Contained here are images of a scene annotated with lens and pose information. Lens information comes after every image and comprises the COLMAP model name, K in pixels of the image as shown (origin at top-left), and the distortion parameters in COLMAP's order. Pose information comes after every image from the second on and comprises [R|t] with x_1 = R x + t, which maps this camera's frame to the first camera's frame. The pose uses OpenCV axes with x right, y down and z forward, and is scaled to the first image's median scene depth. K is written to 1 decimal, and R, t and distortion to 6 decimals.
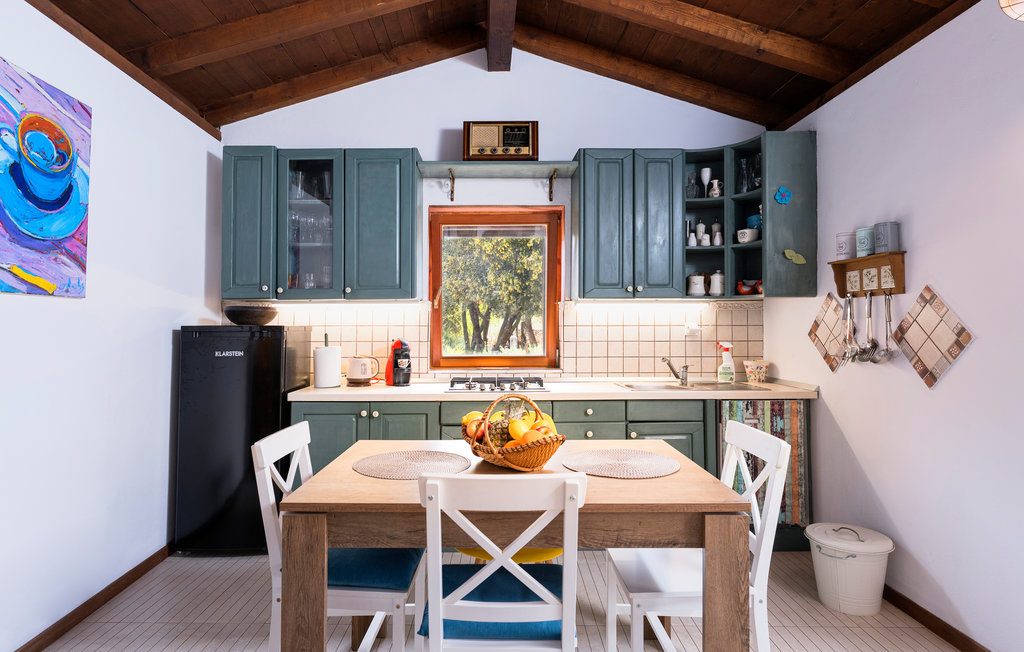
lens RADIAL K [[590.2, 0, 511.7], [0, 590.2, 323.9], [0, 0, 1]] dist [-0.005612, -0.001084]
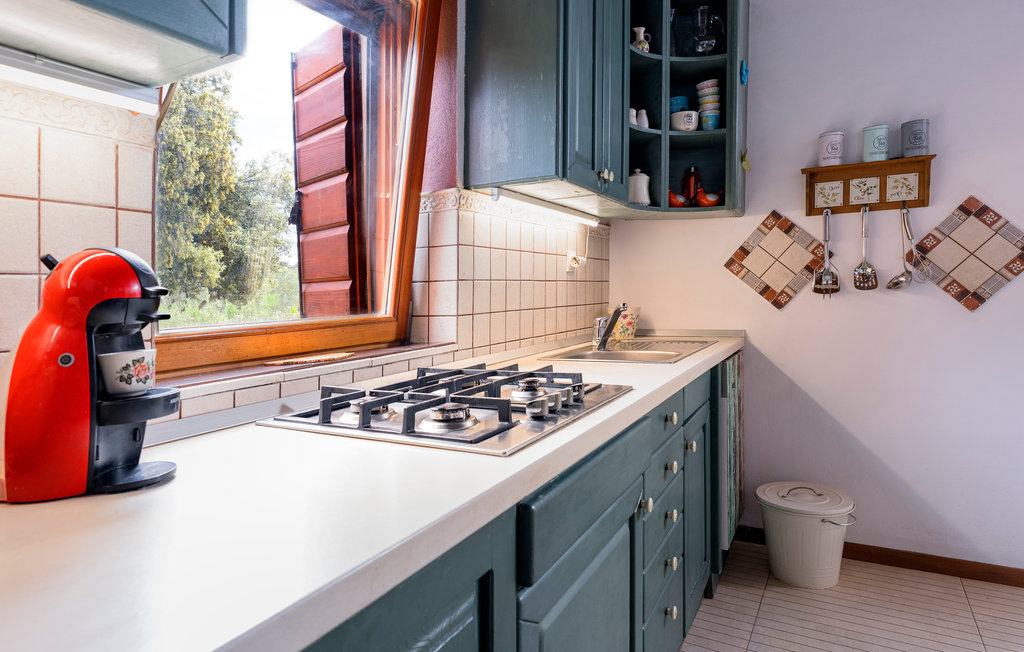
lens RADIAL K [[590.2, 0, 482.3], [0, 590.2, 301.1], [0, 0, 1]] dist [-0.005612, -0.001084]
pose [[0.515035, -0.021635, 0.856896, -0.399651], [0.025981, 0.999616, 0.009622, 0.059577], [-0.856775, 0.017307, 0.515399, 1.069494]]
